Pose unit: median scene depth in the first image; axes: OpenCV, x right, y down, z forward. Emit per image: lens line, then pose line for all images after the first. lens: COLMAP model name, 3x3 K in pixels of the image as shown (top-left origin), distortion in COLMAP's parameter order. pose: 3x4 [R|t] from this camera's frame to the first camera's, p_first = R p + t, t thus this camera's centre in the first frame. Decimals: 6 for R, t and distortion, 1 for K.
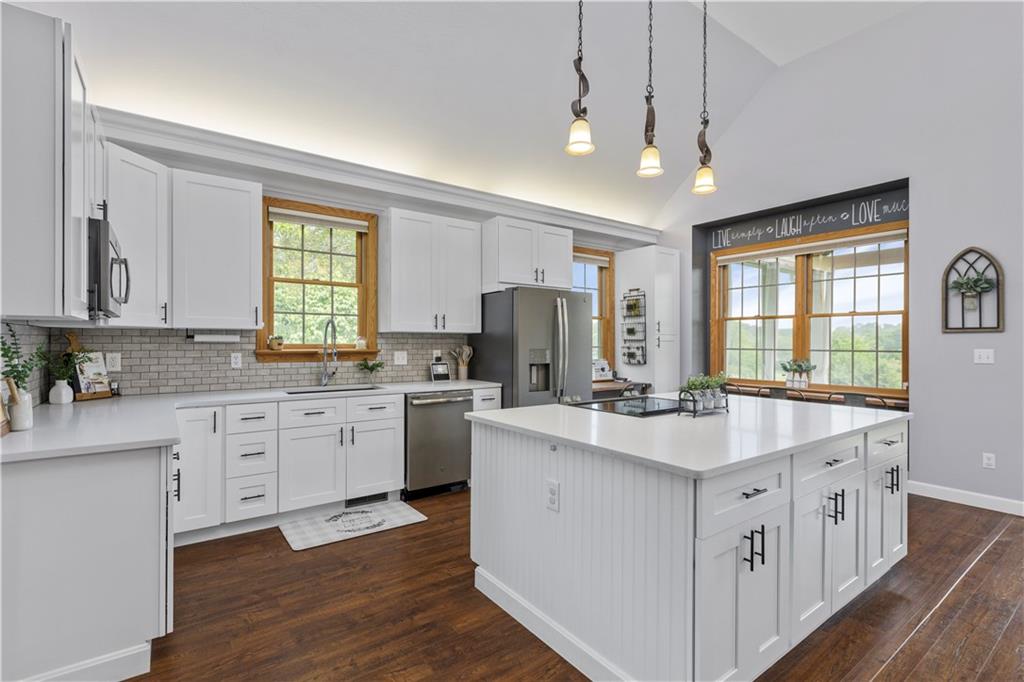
lens RADIAL K [[466.5, 0, 512.0], [0, 466.5, 341.0], [0, 0, 1]] dist [0.002052, 0.000737]
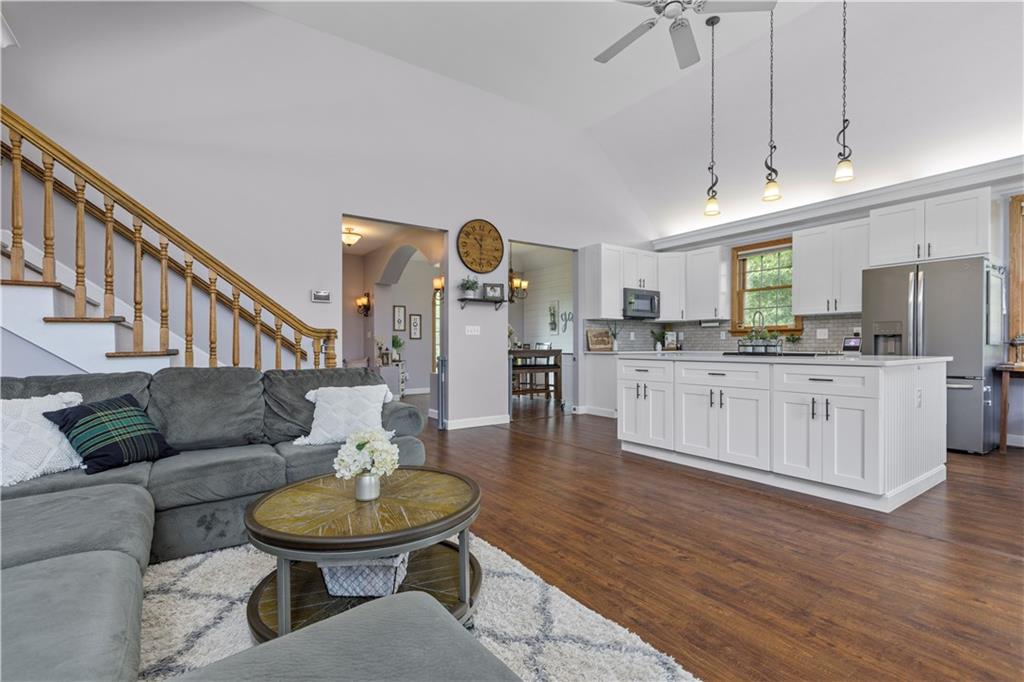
lens RADIAL K [[466.5, 0, 512.0], [0, 466.5, 341.0], [0, 0, 1]] dist [0.002052, 0.000737]
pose [[-0.011196, -0.012335, -0.999861, 1.168454], [0.005978, 0.999905, -0.012402, 0.070974], [0.999919, -0.006116, -0.011121, 0.109787]]
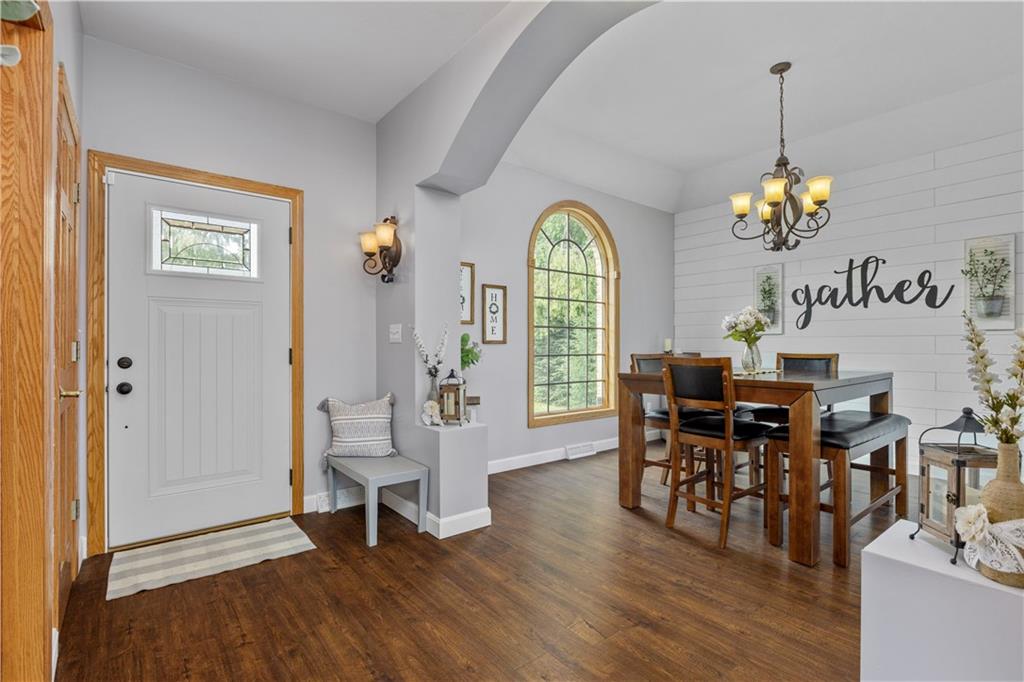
lens RADIAL K [[482.9, 0, 512.0], [0, 482.9, 341.0], [0, 0, 1]] dist [0.000323, 0.000010]
pose [[0.055336, -0.013546, -0.998376, -0.077973], [0.004094, 0.999903, -0.013340, 0.039246], [0.998459, -0.003349, 0.055386, -0.389887]]
